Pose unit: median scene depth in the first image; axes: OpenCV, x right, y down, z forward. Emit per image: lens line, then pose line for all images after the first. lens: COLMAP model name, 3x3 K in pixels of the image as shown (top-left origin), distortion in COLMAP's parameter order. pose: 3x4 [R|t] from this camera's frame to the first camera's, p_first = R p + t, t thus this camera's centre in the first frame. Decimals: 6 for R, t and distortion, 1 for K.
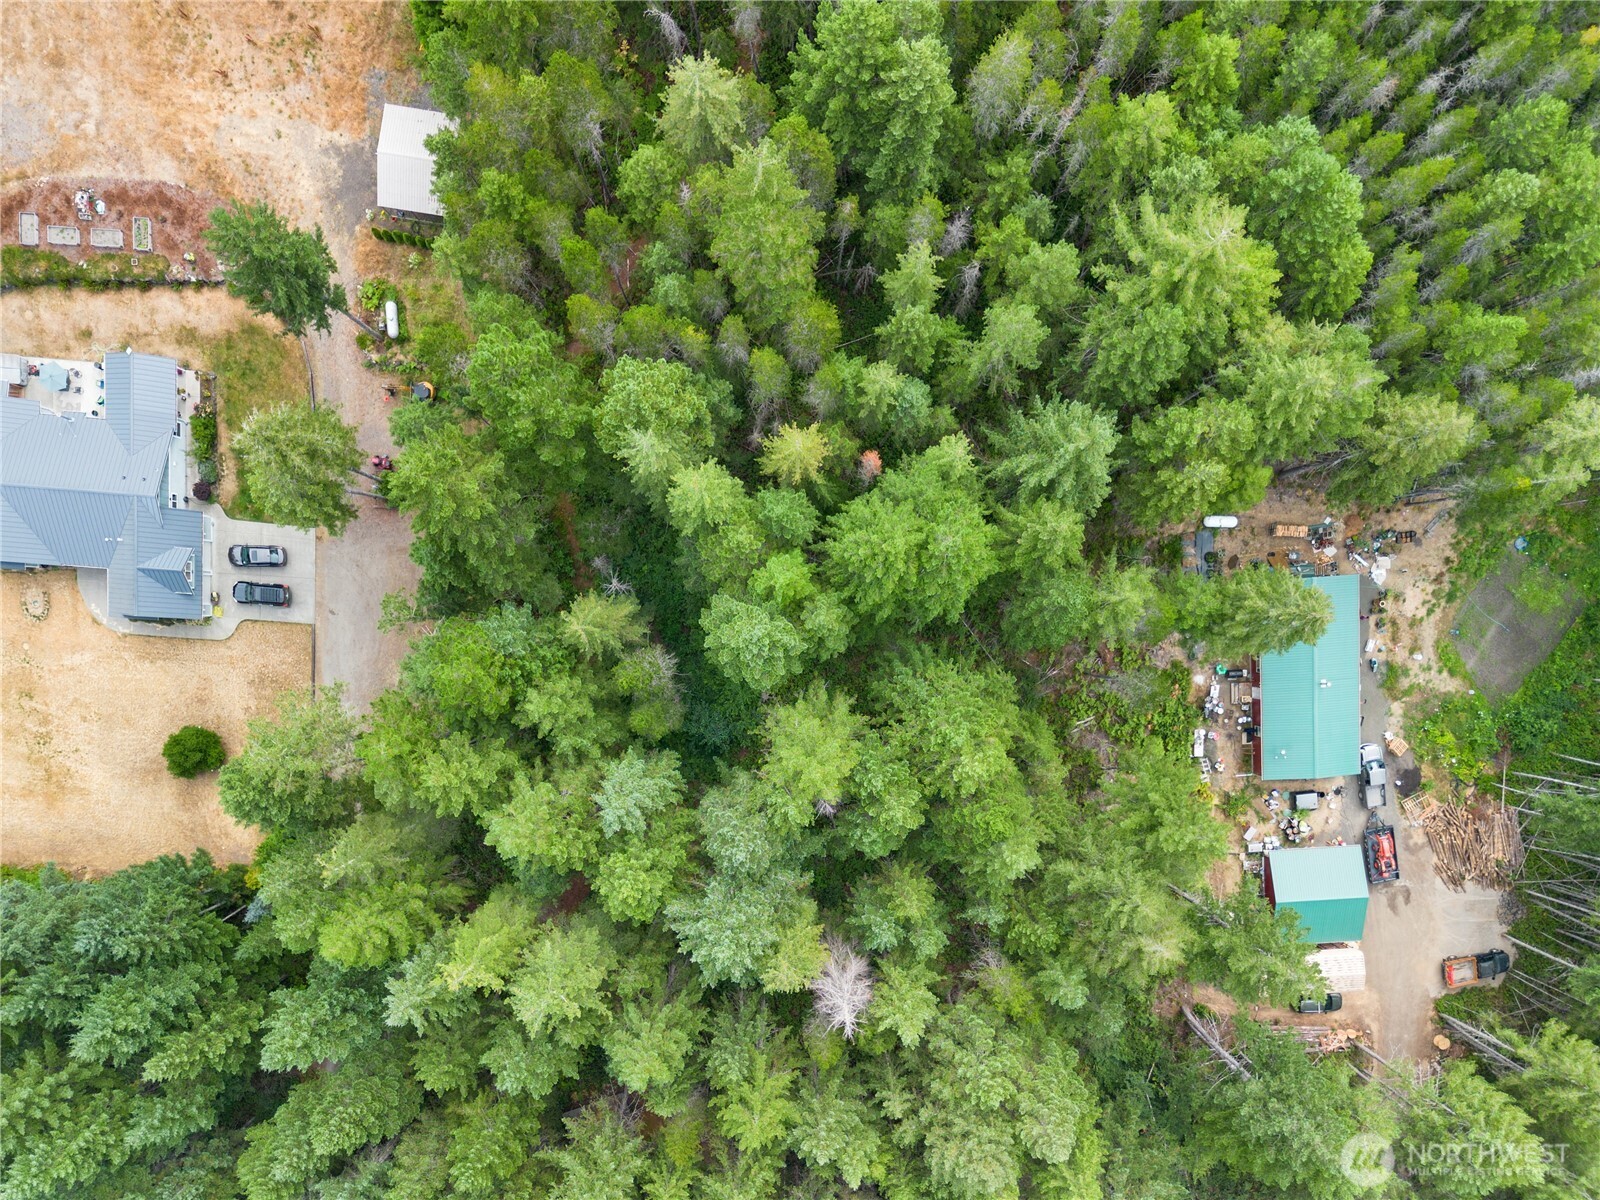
lens RADIAL K [[1139.9, 0, 804.8], [0, 1139.9, 604.0], [0, 0, 1]] dist [0.059545, -0.048501]
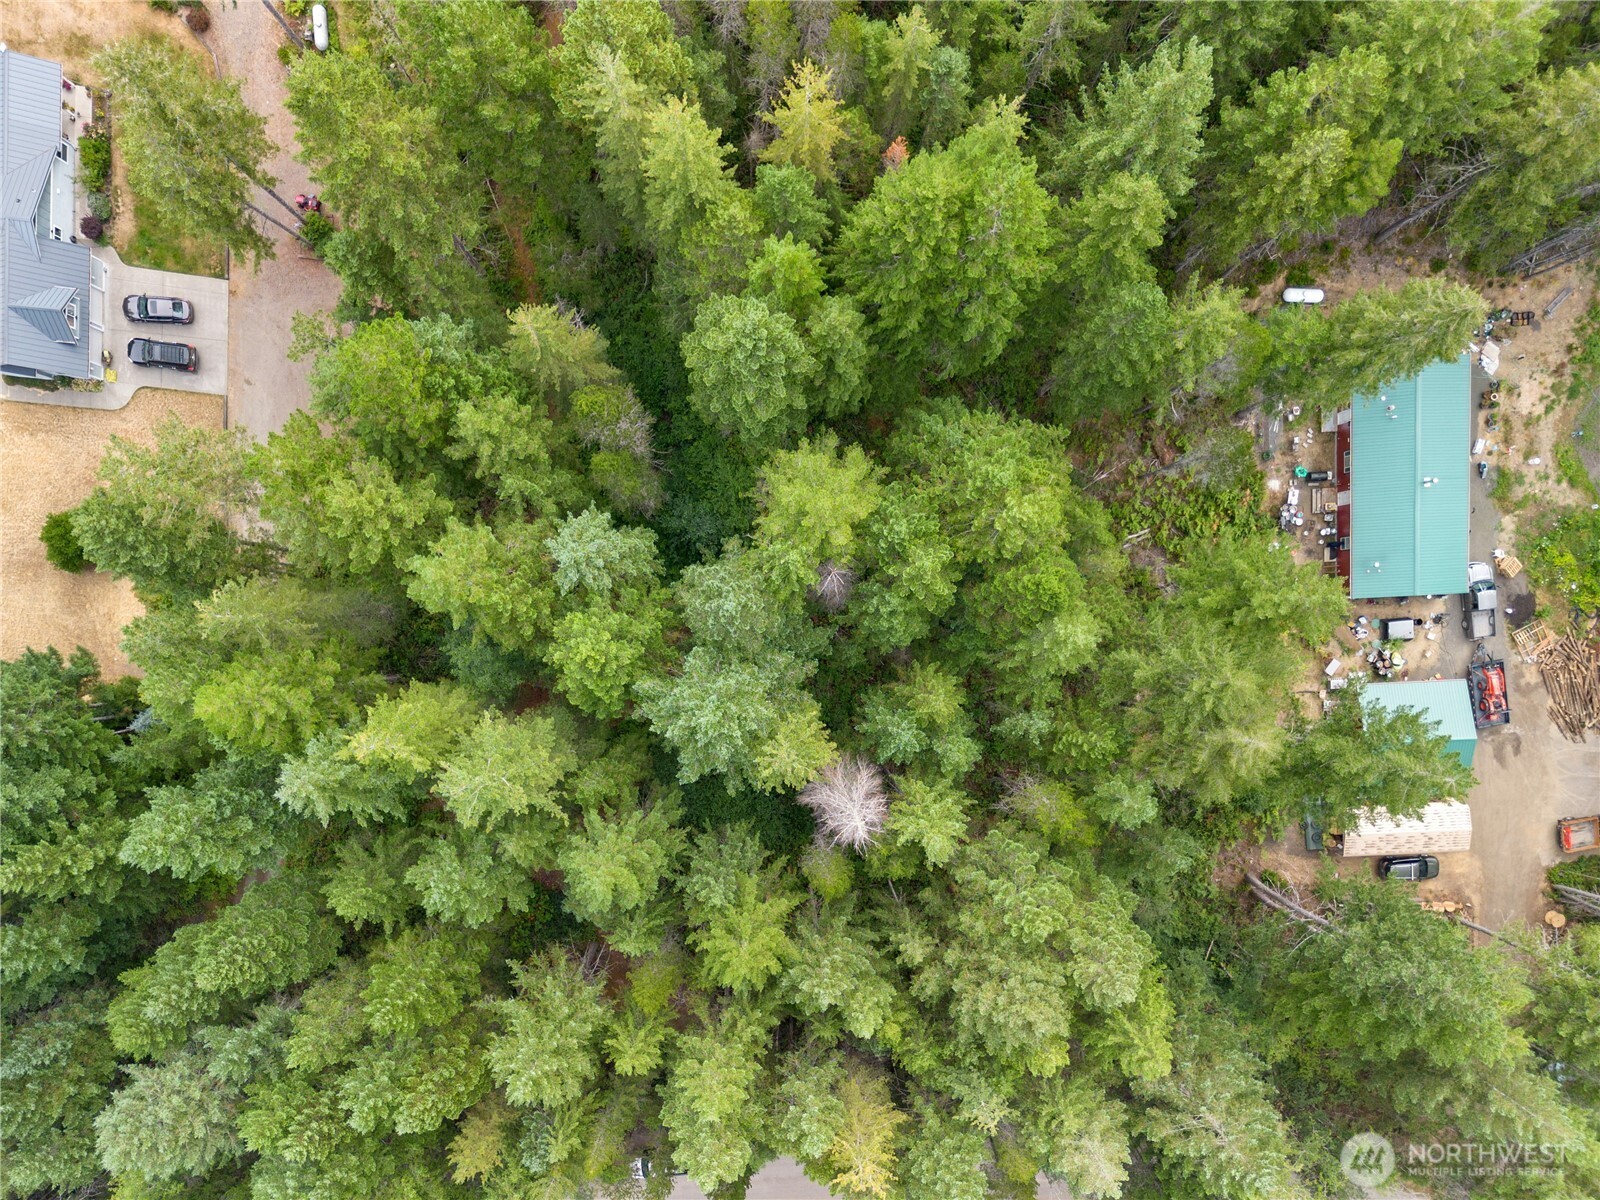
lens RADIAL K [[1139.9, 0, 790.4], [0, 1139.9, 598.9], [0, 0, 1]] dist [0.059545, -0.048501]
pose [[0.999907, 0.012279, -0.005864, -0.007884], [-0.012306, 0.999914, -0.004559, 0.194391], [0.005807, 0.004631, 0.999972, 0.186892]]
